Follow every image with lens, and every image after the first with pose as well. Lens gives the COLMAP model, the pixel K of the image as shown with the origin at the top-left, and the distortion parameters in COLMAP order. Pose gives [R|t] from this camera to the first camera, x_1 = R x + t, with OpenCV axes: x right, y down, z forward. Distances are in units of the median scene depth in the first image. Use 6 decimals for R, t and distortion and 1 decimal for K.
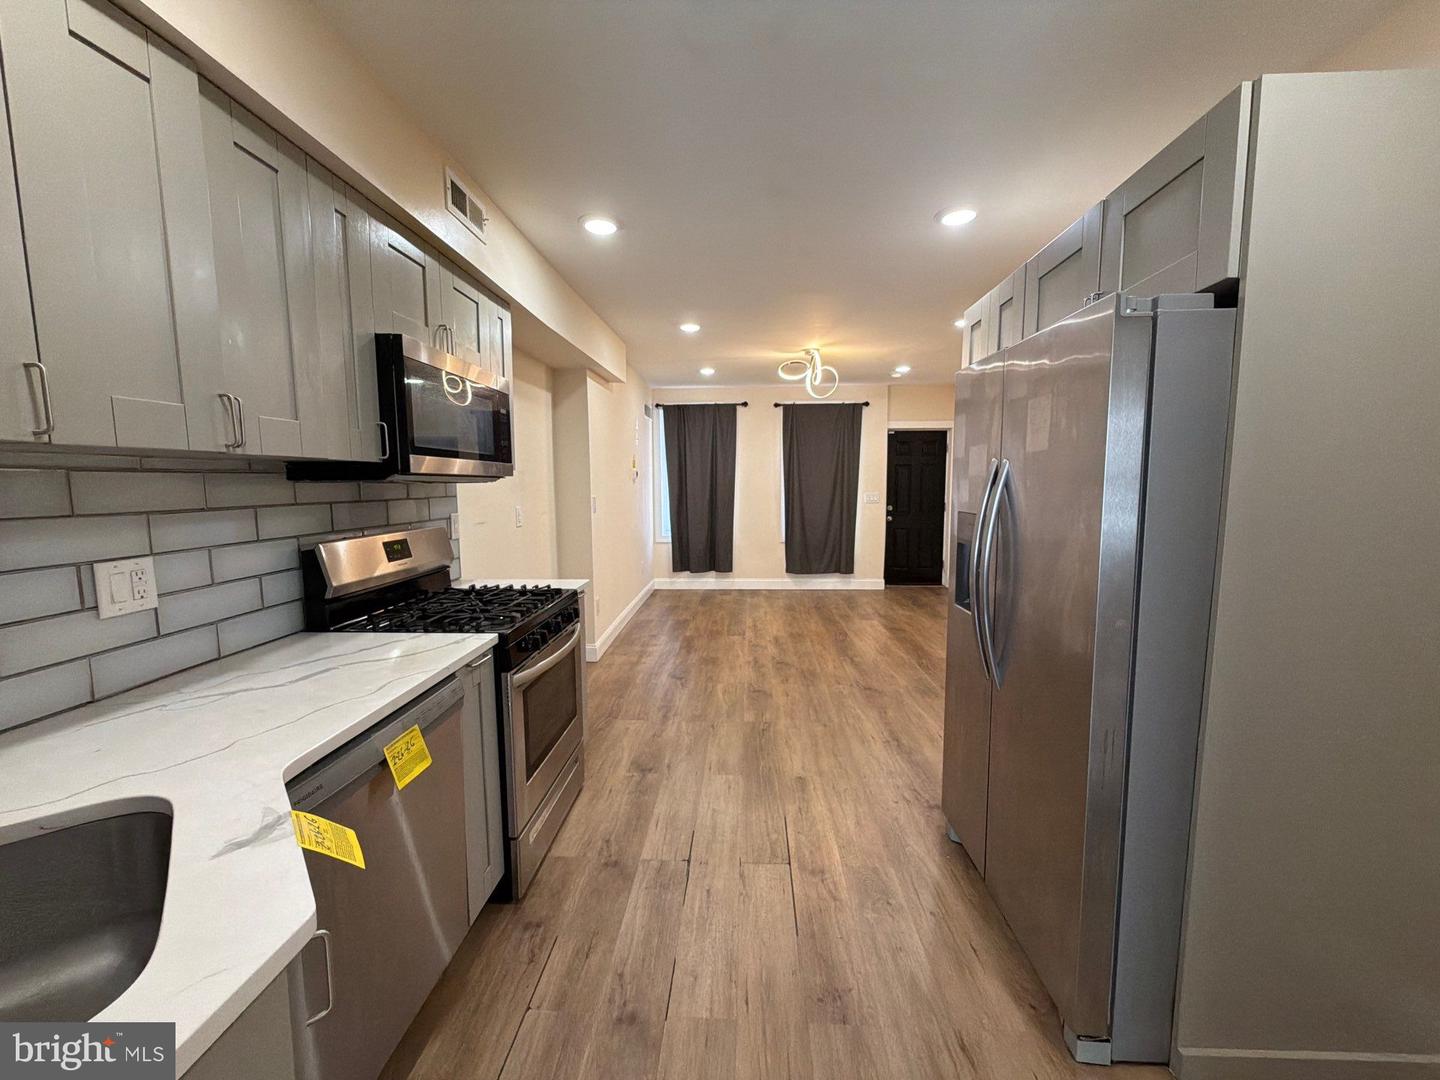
lens RADIAL K [[575.4, 0, 725.3], [0, 575.4, 538.7], [0, 0, 1]] dist [0.004649, -0.000280]
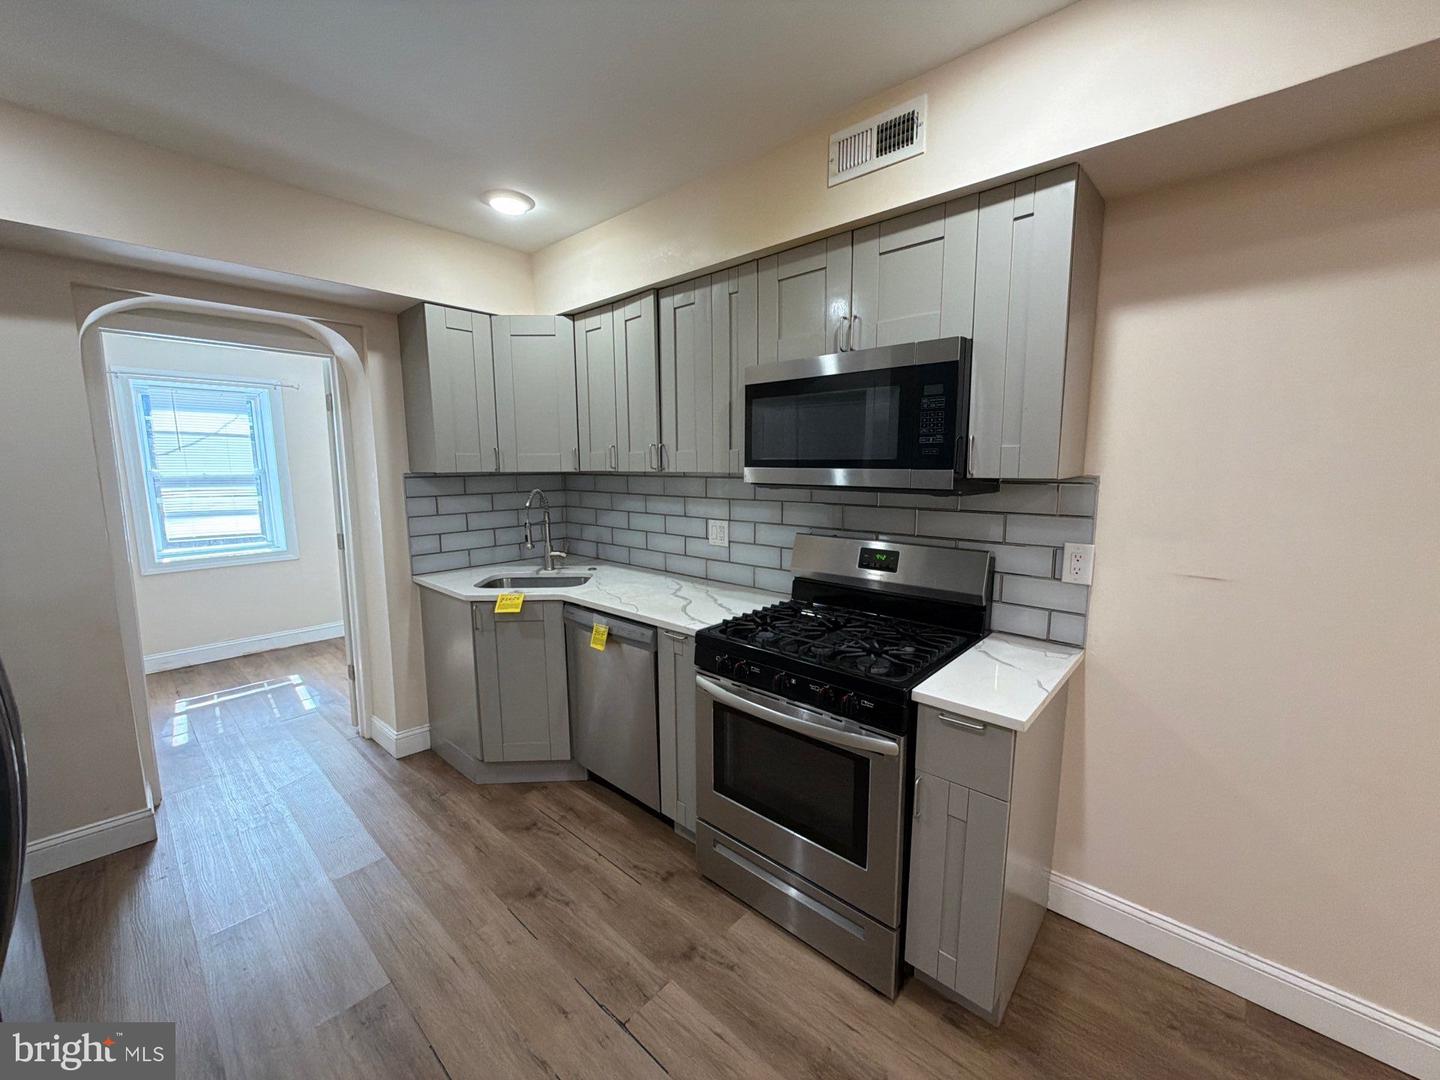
lens RADIAL K [[575.4, 0, 723.1], [0, 575.4, 542.0], [0, 0, 1]] dist [0.004649, -0.000280]
pose [[-0.645089, 0.116928, -0.755108, 0.458488], [-0.064991, 0.976245, 0.206692, -0.271186], [0.761339, 0.182410, -0.622166, 1.974129]]
